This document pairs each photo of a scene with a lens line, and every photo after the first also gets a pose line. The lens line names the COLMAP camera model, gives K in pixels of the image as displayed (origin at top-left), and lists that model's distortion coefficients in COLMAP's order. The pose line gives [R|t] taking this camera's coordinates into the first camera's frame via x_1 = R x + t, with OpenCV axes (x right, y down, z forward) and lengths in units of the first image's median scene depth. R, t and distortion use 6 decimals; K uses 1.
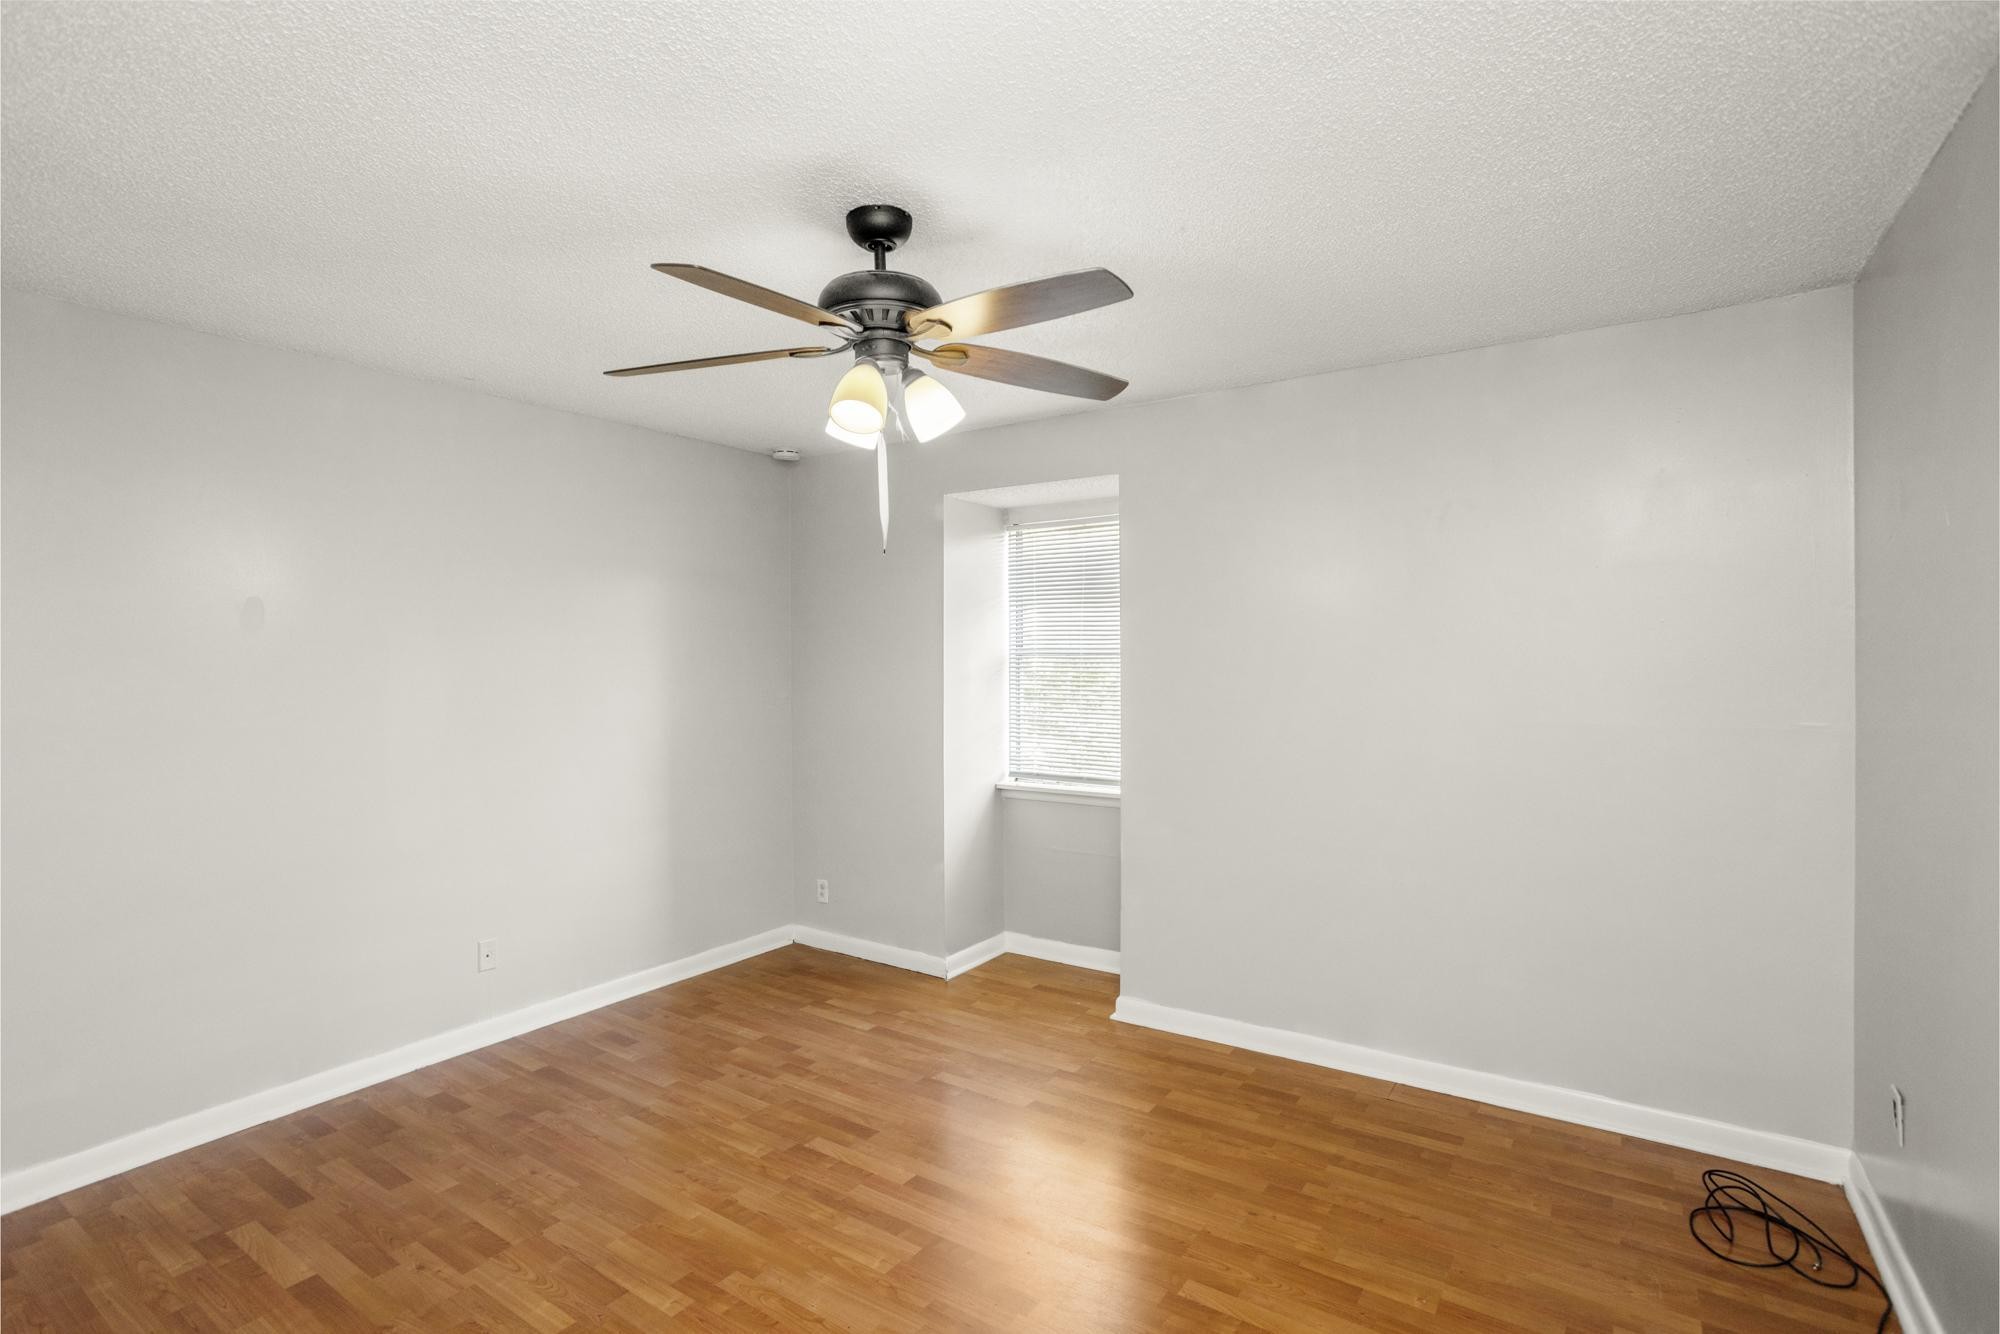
lens RADIAL K [[953.9, 0, 1004.7], [0, 953.9, 675.1], [0, 0, 1]] dist [-0.024254, 0.010704]
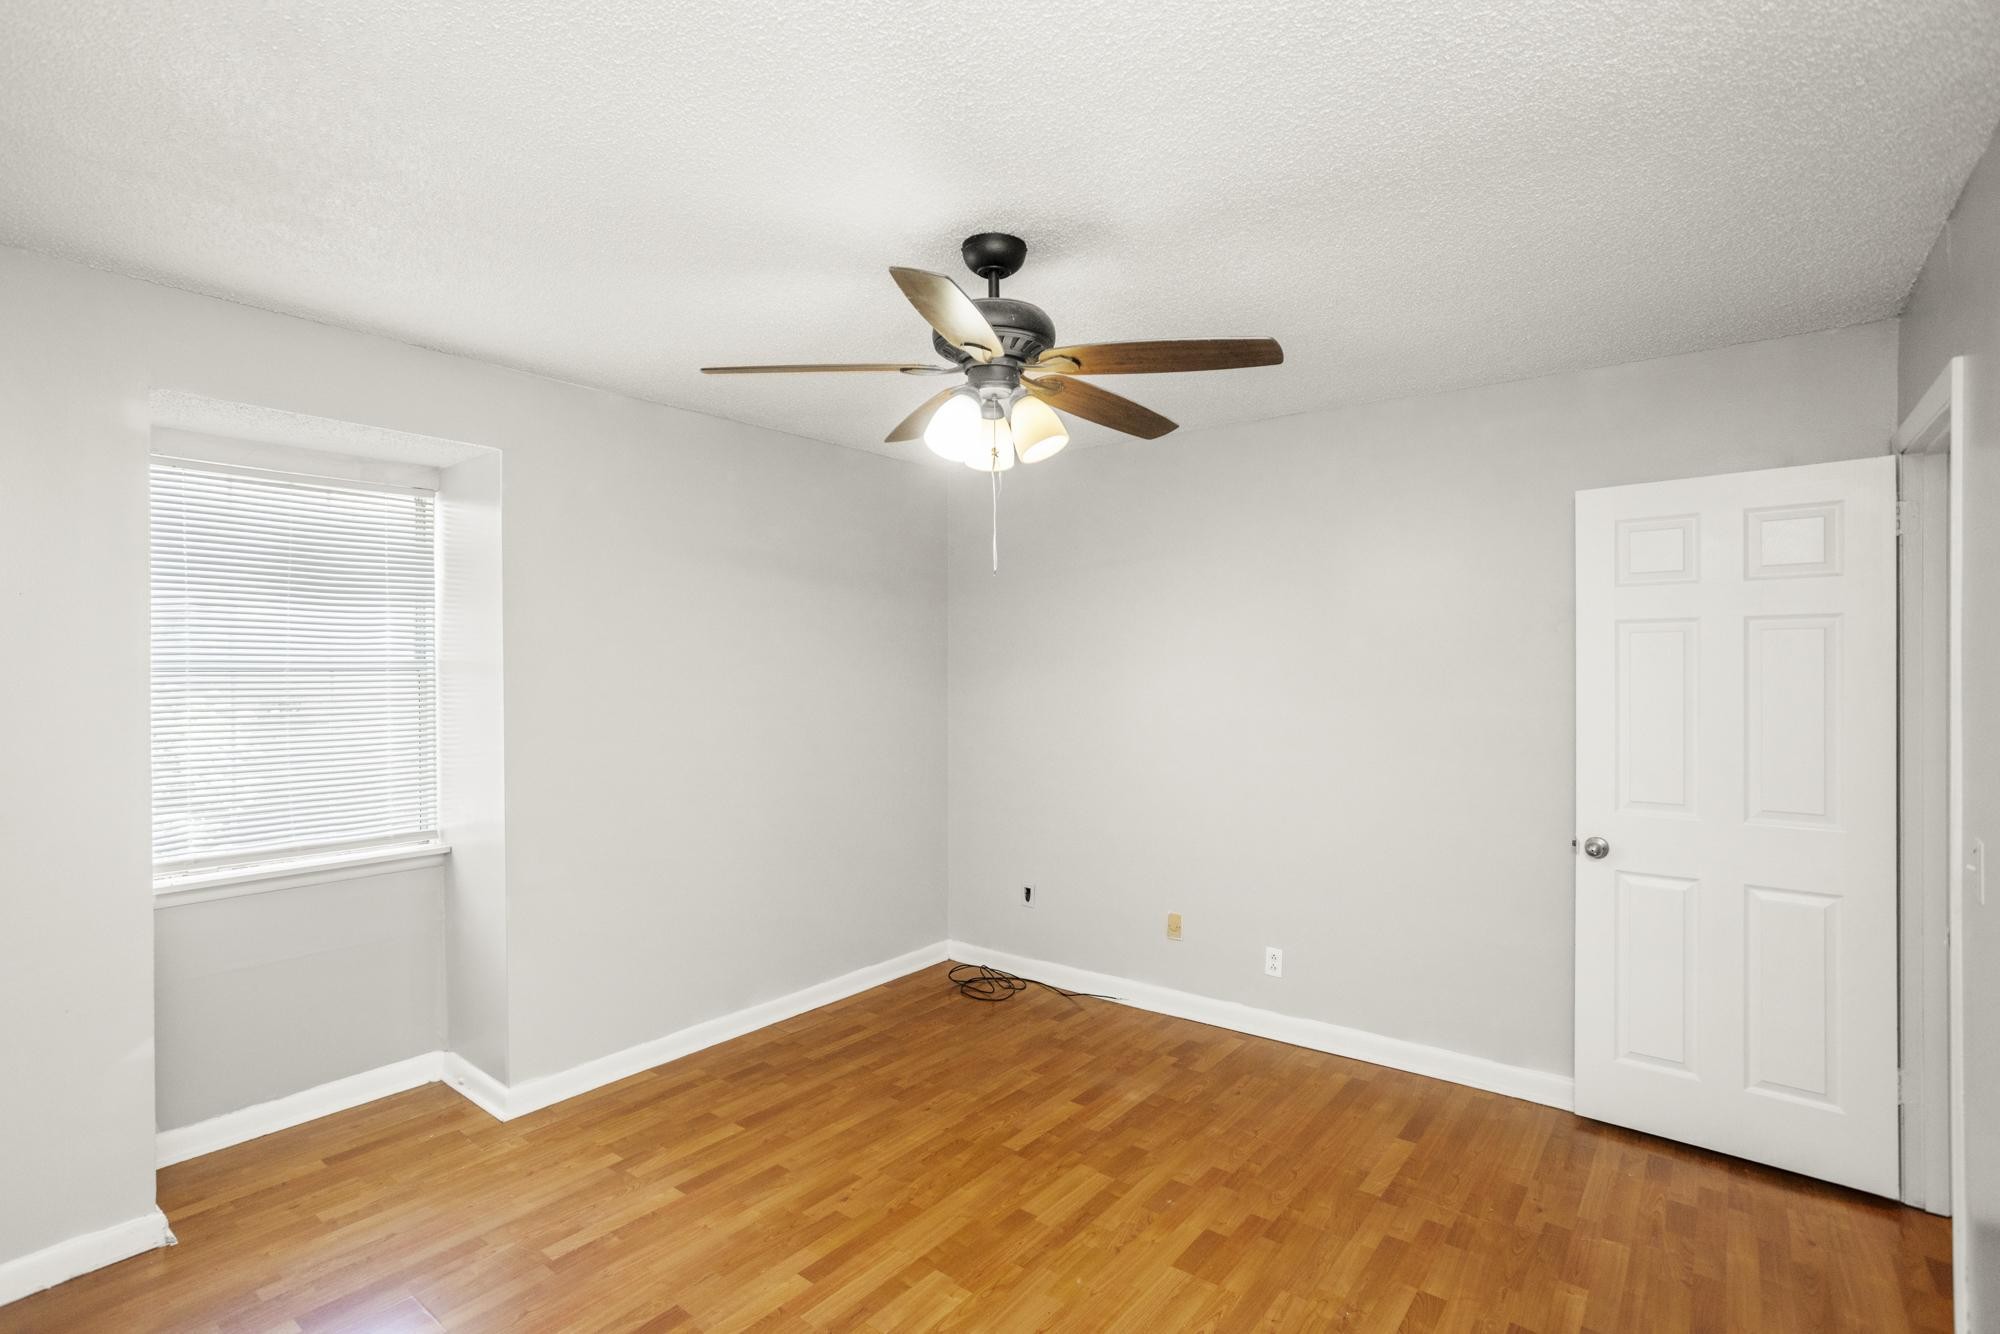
lens RADIAL K [[953.9, 0, 993.5], [0, 953.9, 651.4], [0, 0, 1]] dist [-0.024254, 0.010704]
pose [[0.081372, 0.019755, 0.996488, -0.973057], [0.019507, 0.999580, -0.021409, -0.016692], [-0.996493, 0.021181, 0.080953, 0.761883]]
